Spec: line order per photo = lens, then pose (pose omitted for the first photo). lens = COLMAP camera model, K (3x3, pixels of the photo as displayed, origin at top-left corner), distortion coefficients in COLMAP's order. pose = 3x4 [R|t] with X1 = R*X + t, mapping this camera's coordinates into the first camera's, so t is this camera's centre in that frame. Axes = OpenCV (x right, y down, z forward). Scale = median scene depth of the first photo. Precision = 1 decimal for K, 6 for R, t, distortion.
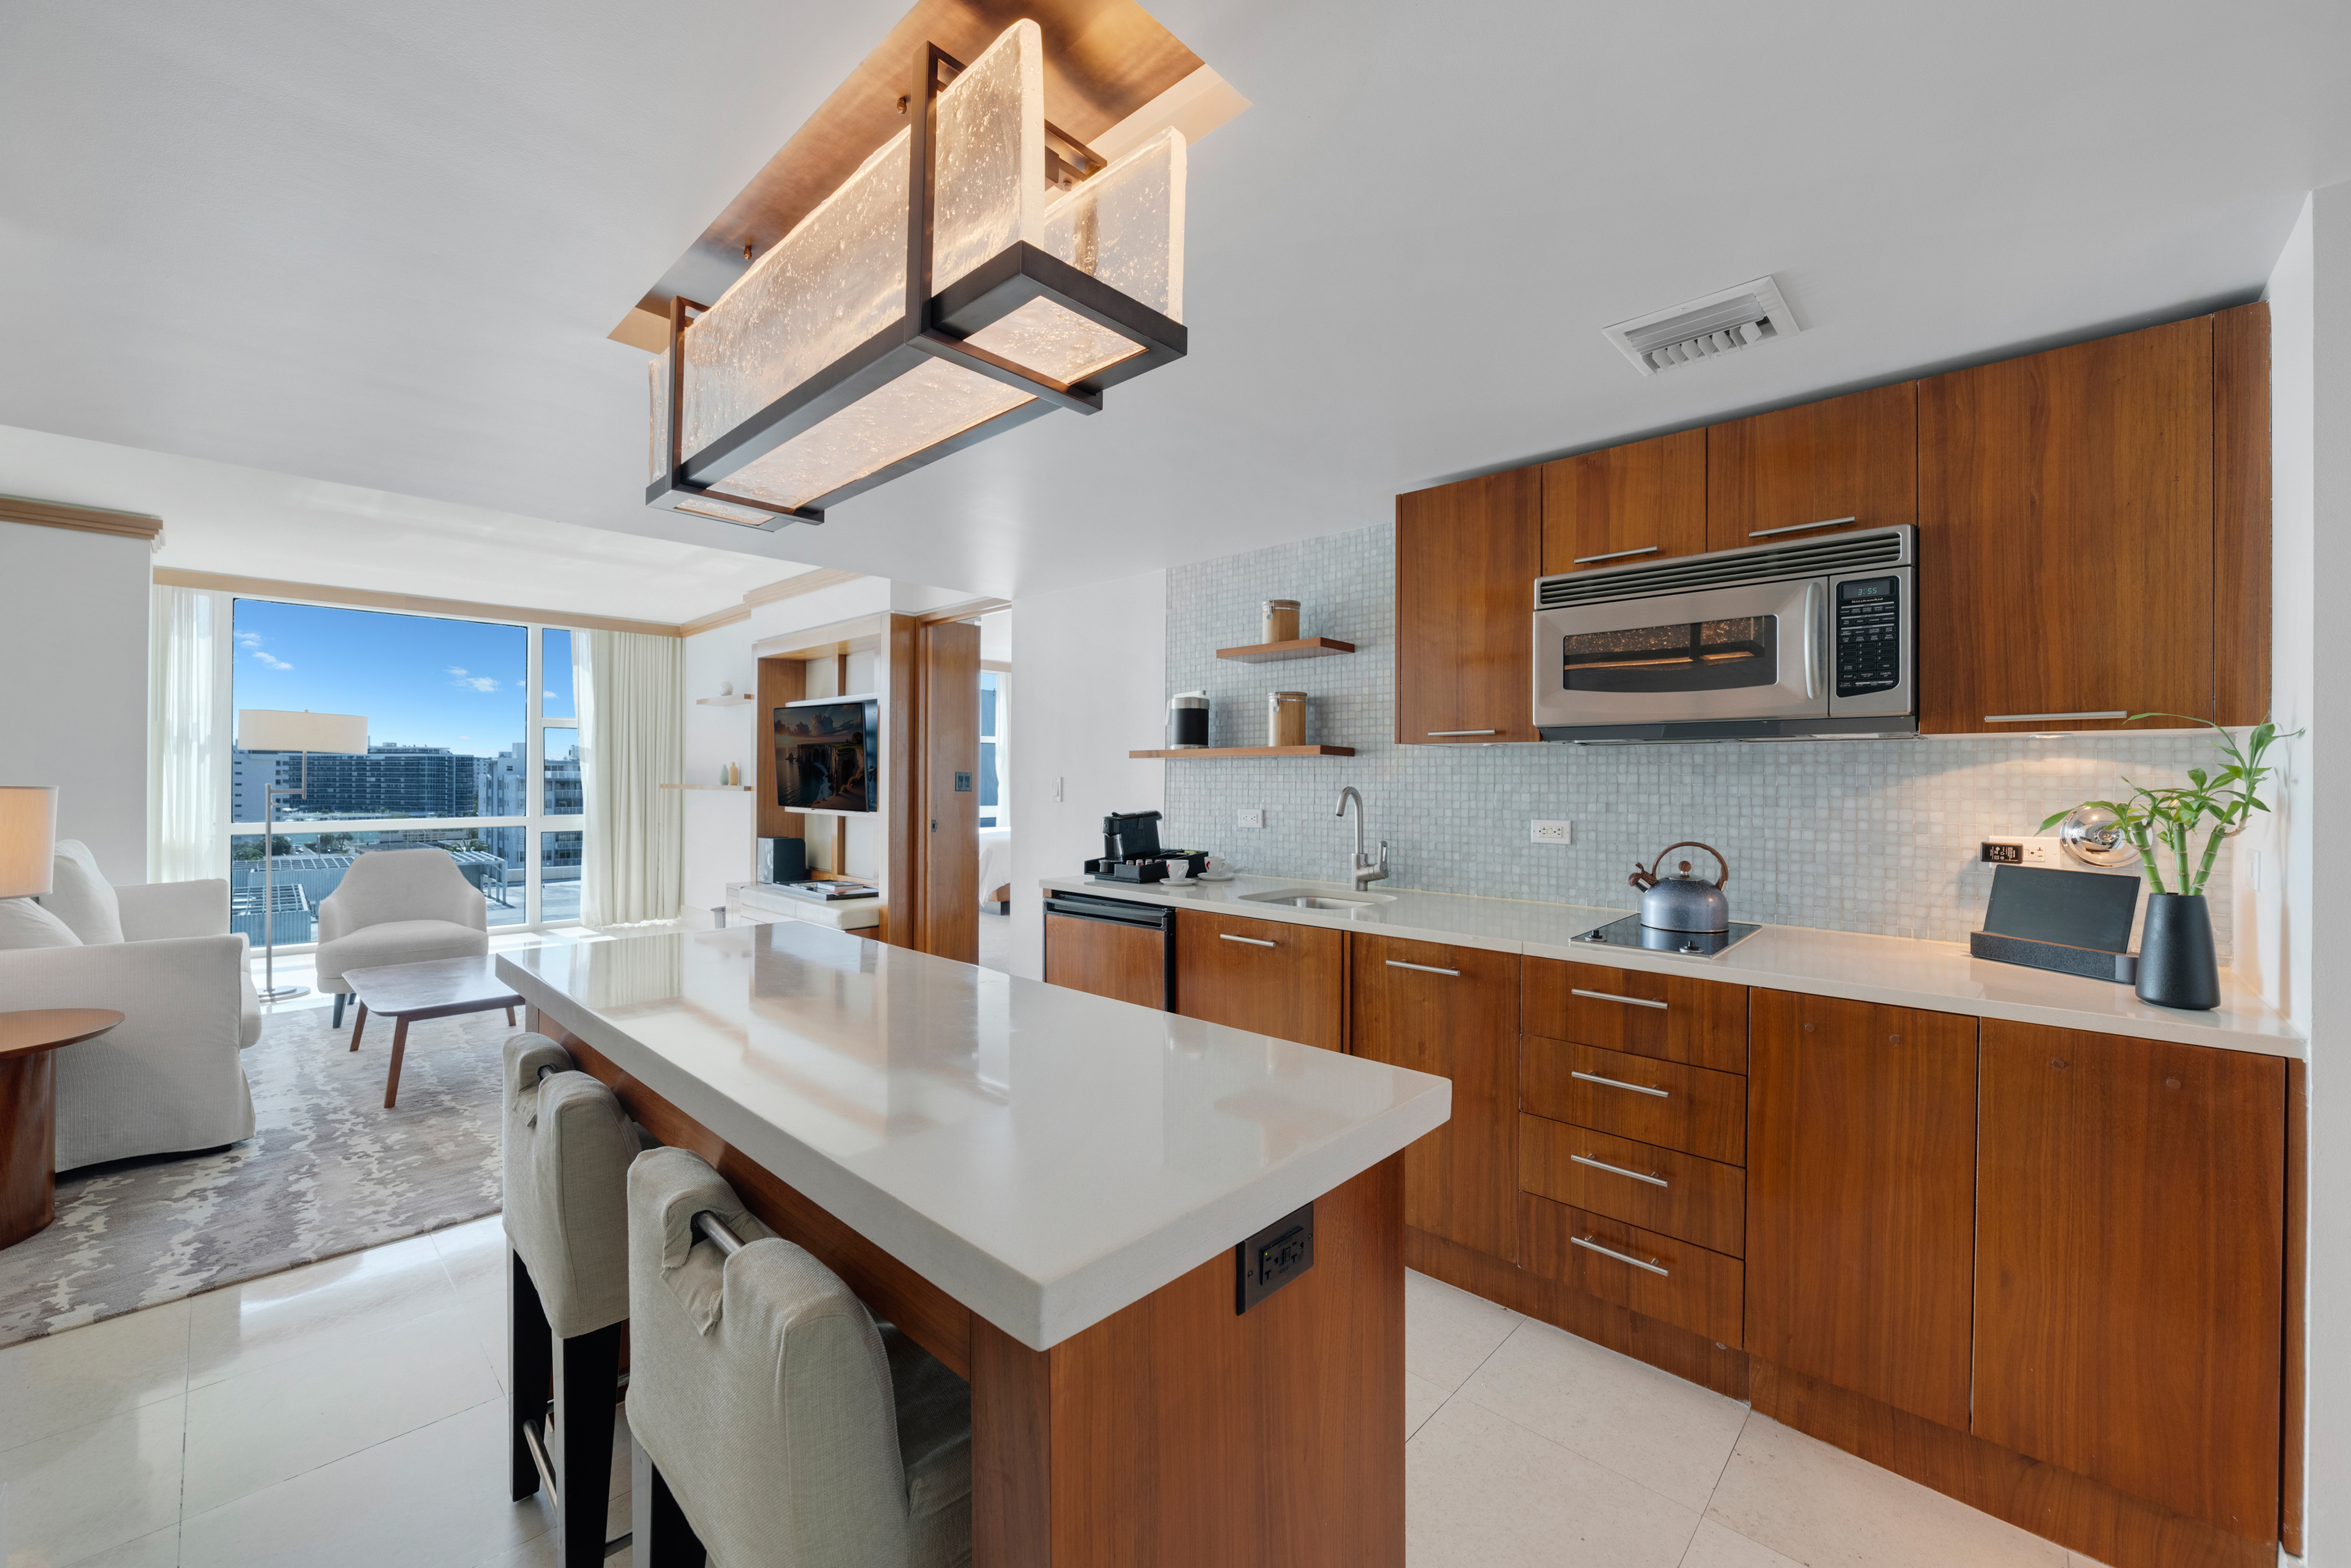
lens RADIAL K [[922.9, 0, 1166.5], [0, 922.9, 777.4], [0, 0, 1]] dist [-0.020145, 0.000173]
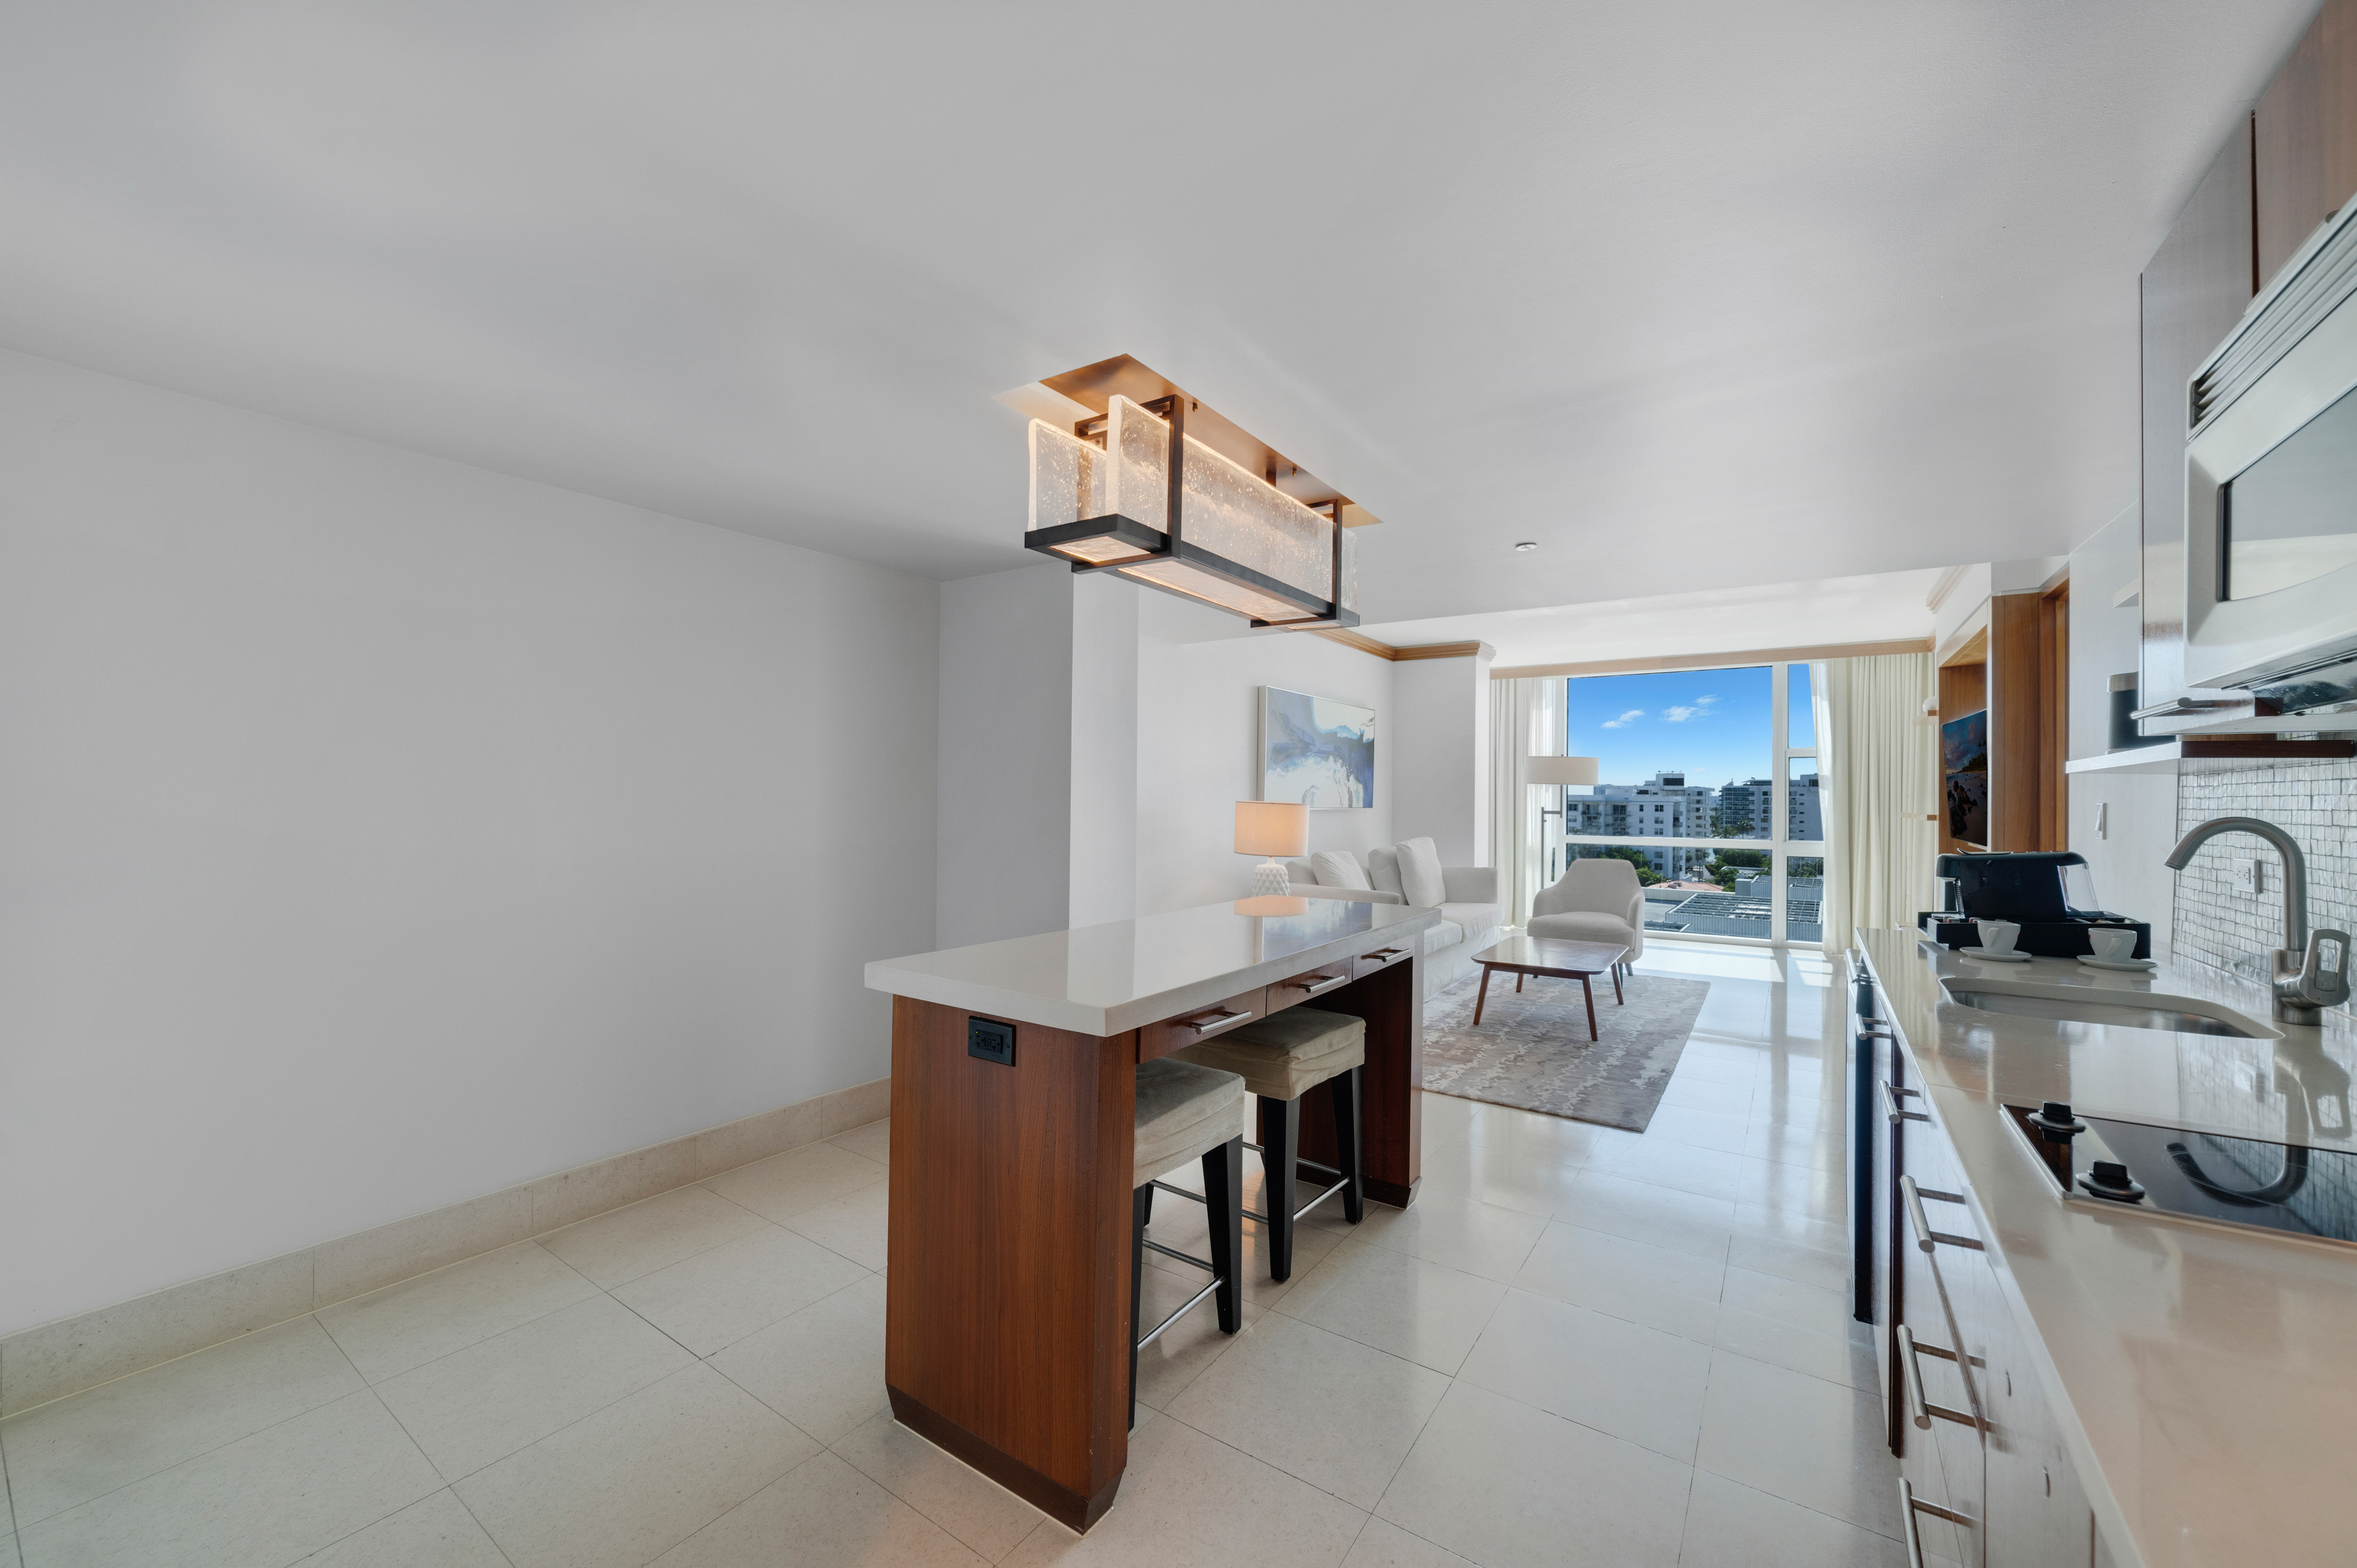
lens RADIAL K [[910.2, 0, 1178.5], [0, 910.2, 784.0], [0, 0, 1]] dist [-0.007976, 0.000211]
pose [[0.163307, -0.017317, -0.986423, 0.529052], [-0.009205, 0.999776, -0.019076, 0.005623], [0.986532, 0.012195, 0.163111, 0.278042]]
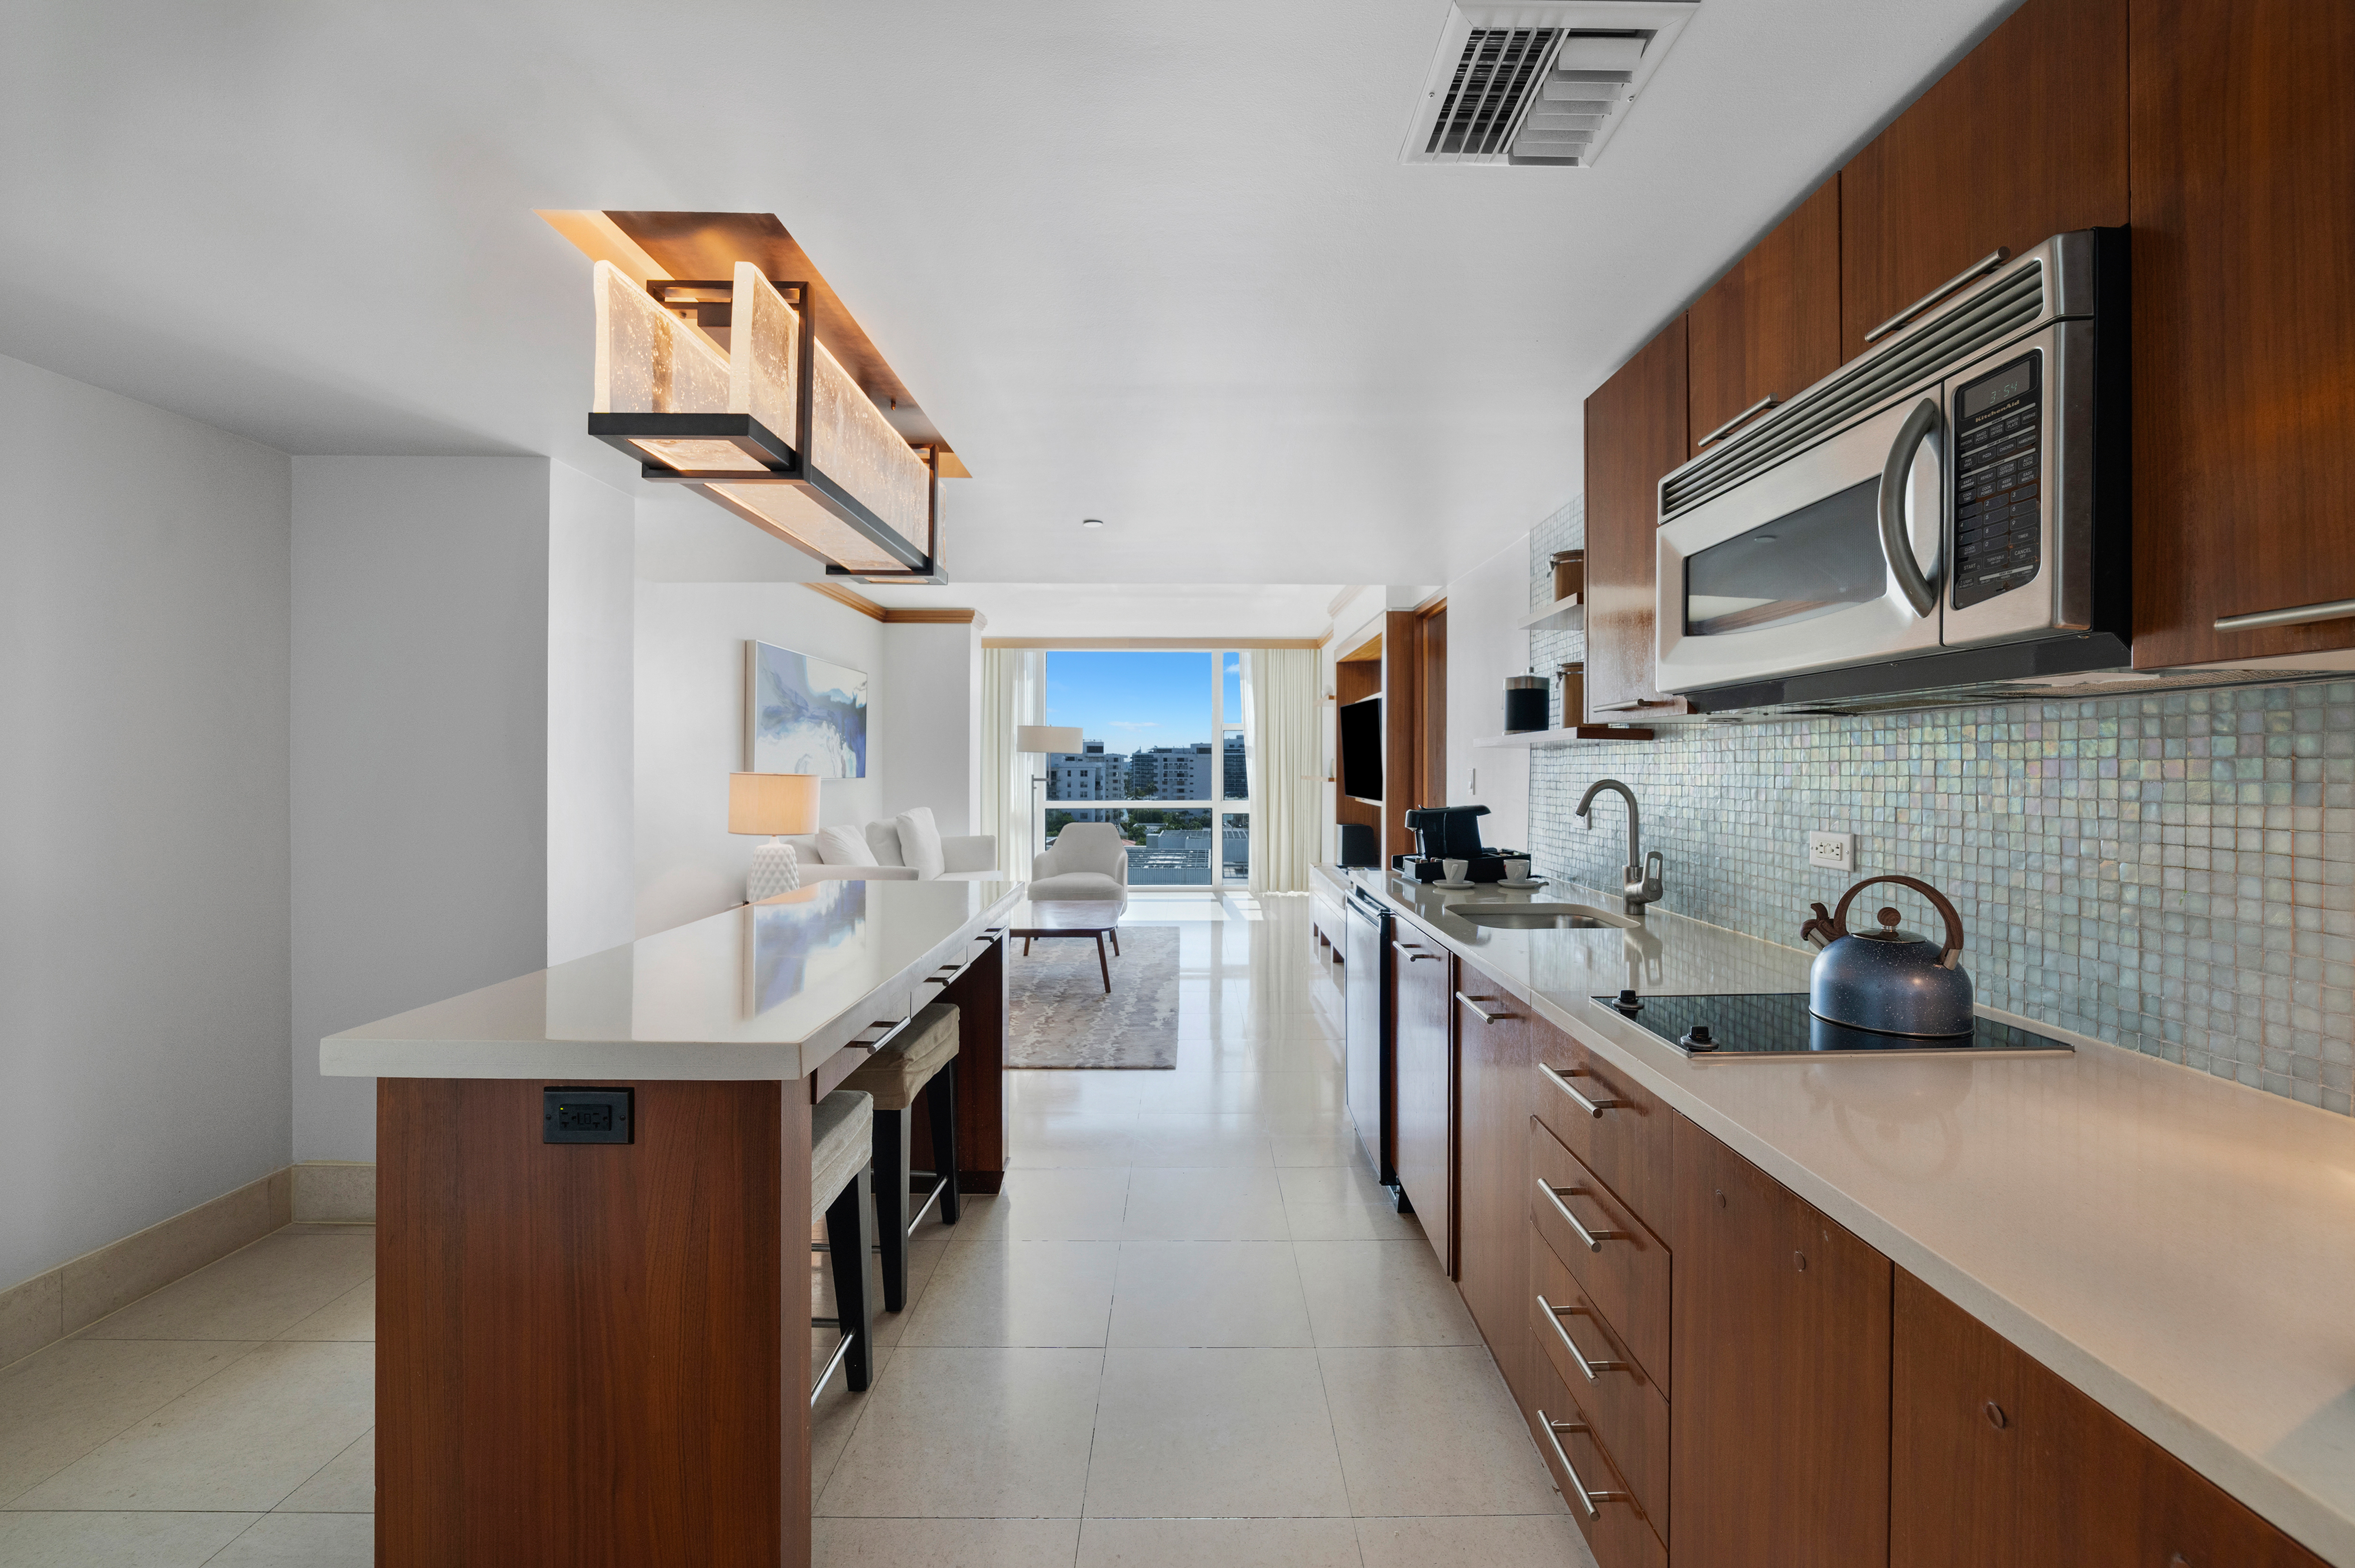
lens RADIAL K [[925.5, 0, 1196.2], [0, 925.5, 766.5], [0, 0, 1]] dist [-0.008030, 0.000397]
pose [[0.698575, -0.004427, -0.715523, 0.448469], [0.001236, 0.999987, -0.004980, 0.001973], [0.715536, 0.002595, 0.698571, 0.179512]]
